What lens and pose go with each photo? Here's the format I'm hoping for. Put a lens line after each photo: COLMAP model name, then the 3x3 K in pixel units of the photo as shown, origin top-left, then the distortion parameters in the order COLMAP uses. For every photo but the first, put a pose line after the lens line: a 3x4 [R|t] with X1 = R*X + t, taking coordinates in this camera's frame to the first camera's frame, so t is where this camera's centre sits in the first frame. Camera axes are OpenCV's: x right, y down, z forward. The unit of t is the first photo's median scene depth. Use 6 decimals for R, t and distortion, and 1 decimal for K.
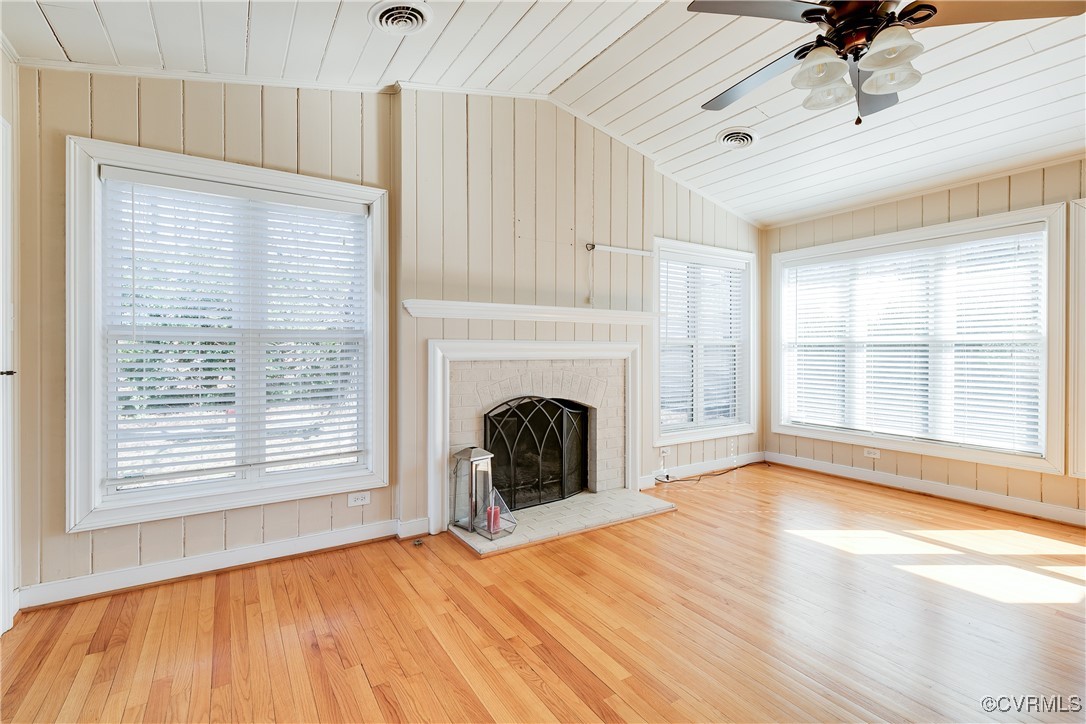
lens RADIAL K [[497.7, 0, 544.1], [0, 497.7, 351.8], [0, 0, 1]] dist [0.003132, -0.000633]
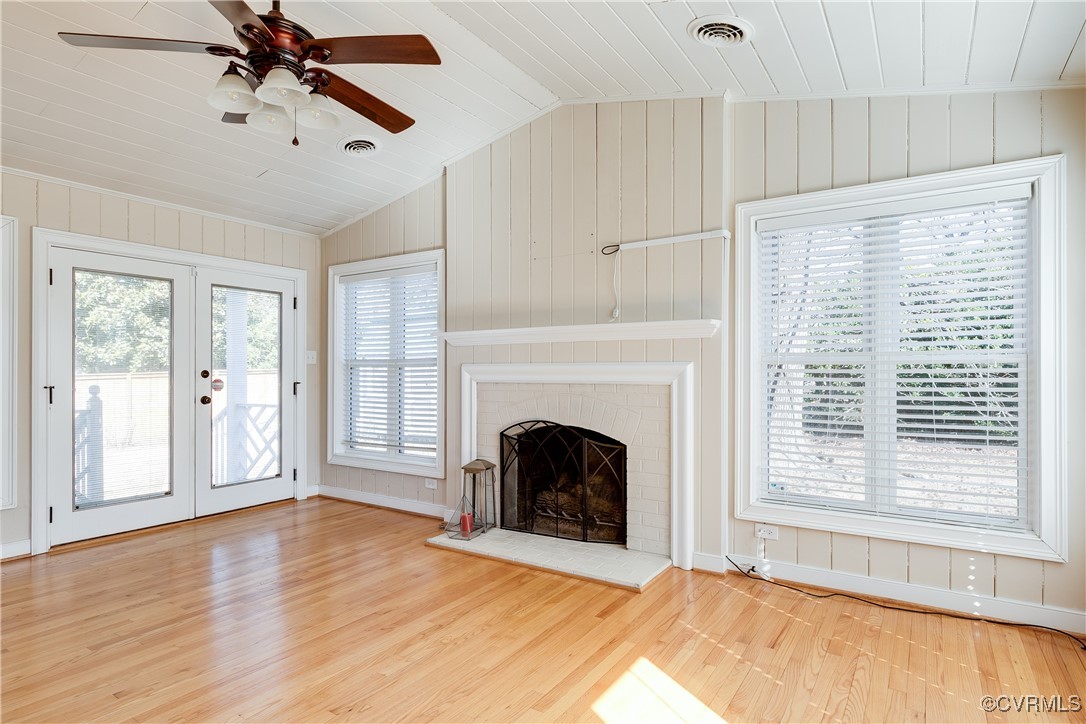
lens RADIAL K [[594.9, 0, 539.7], [0, 594.9, 370.1], [0, 0, 1]] dist [-0.000786, 0.000316]
pose [[0.398845, -0.005575, -0.917001, 1.017842], [-0.006062, 0.999944, -0.008716, 0.001167], [0.916998, 0.009035, 0.398789, 0.524606]]
